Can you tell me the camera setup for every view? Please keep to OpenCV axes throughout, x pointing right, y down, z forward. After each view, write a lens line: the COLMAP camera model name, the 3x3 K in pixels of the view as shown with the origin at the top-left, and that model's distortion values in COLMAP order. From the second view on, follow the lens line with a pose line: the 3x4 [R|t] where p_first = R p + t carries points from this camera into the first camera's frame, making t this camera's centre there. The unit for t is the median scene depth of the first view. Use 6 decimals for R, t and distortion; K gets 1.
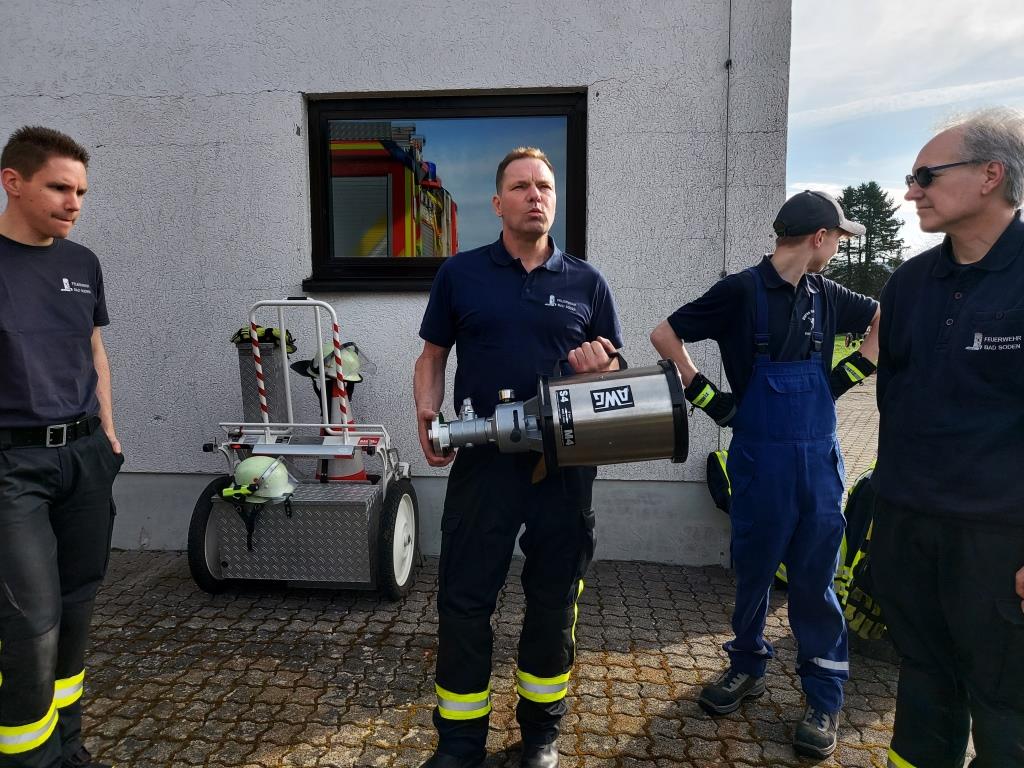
lens RADIAL K [[752.0, 0, 503.0], [0, 752.0, 385.8], [0, 0, 1]] dist [0.072924, -0.075586]
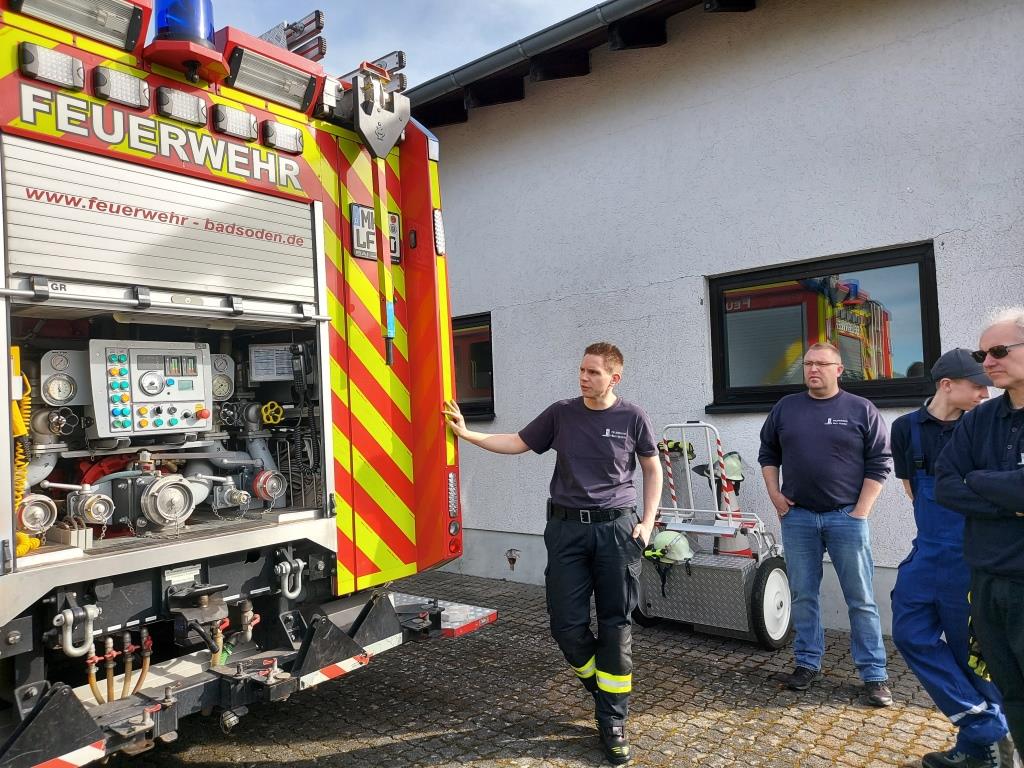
lens RADIAL K [[752.0, 0, 503.0], [0, 752.0, 385.8], [0, 0, 1]] dist [0.072924, -0.075586]
pose [[0.818251, -0.054164, -0.572304, 0.257952], [-0.021493, 0.991973, -0.124612, 0.004332], [0.574459, 0.114264, 0.810519, -0.385610]]
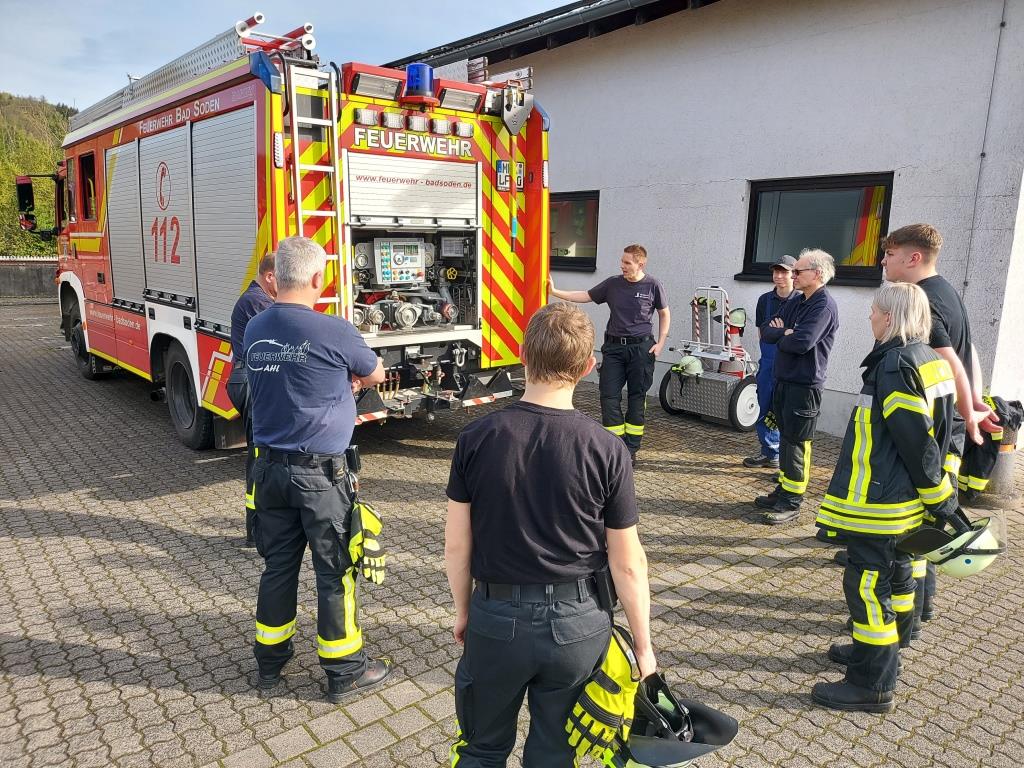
lens RADIAL K [[743.6, 0, 500.8], [0, 743.6, 380.4], [0, 0, 1]] dist [0.058929, -0.000930]
pose [[0.687923, 0.146965, -0.710749, 0.866016], [-0.094179, 0.989080, 0.113363, -0.033323], [0.719648, -0.011047, 0.694251, -0.938574]]
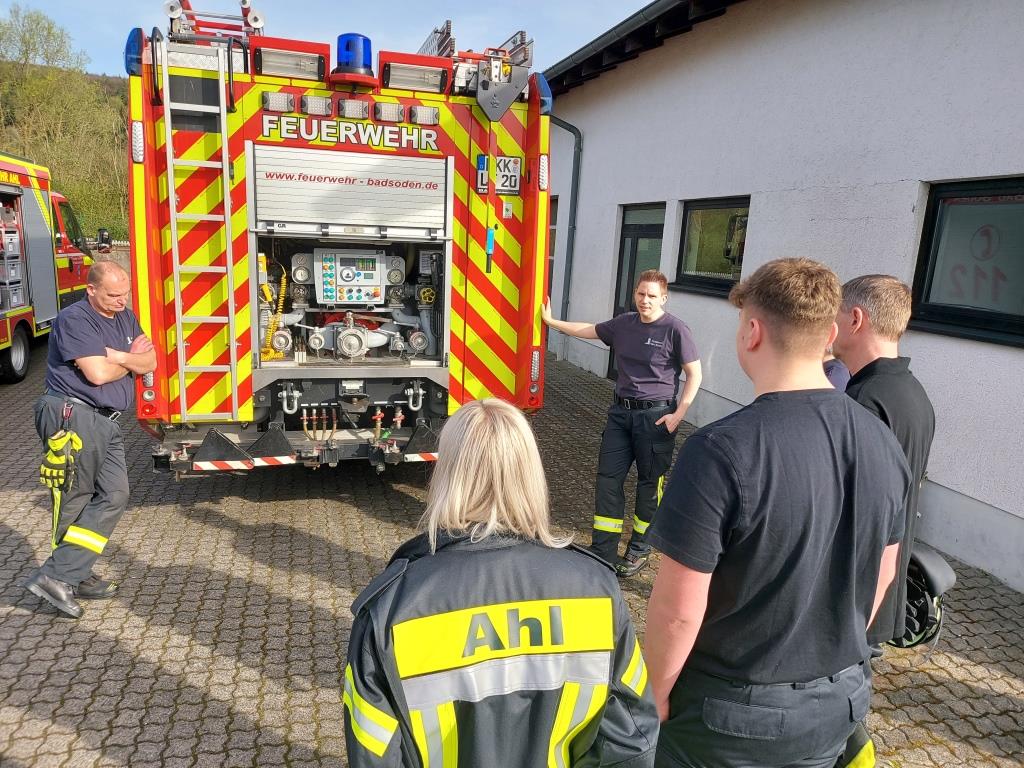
lens RADIAL K [[752.0, 0, 503.0], [0, 752.0, 385.8], [0, 0, 1]] dist [0.072924, -0.075586]
pose [[0.336489, 0.202388, -0.919682, 0.911054], [-0.148906, 0.975780, 0.160252, -0.157057], [0.929840, 0.083023, 0.358476, -0.159471]]
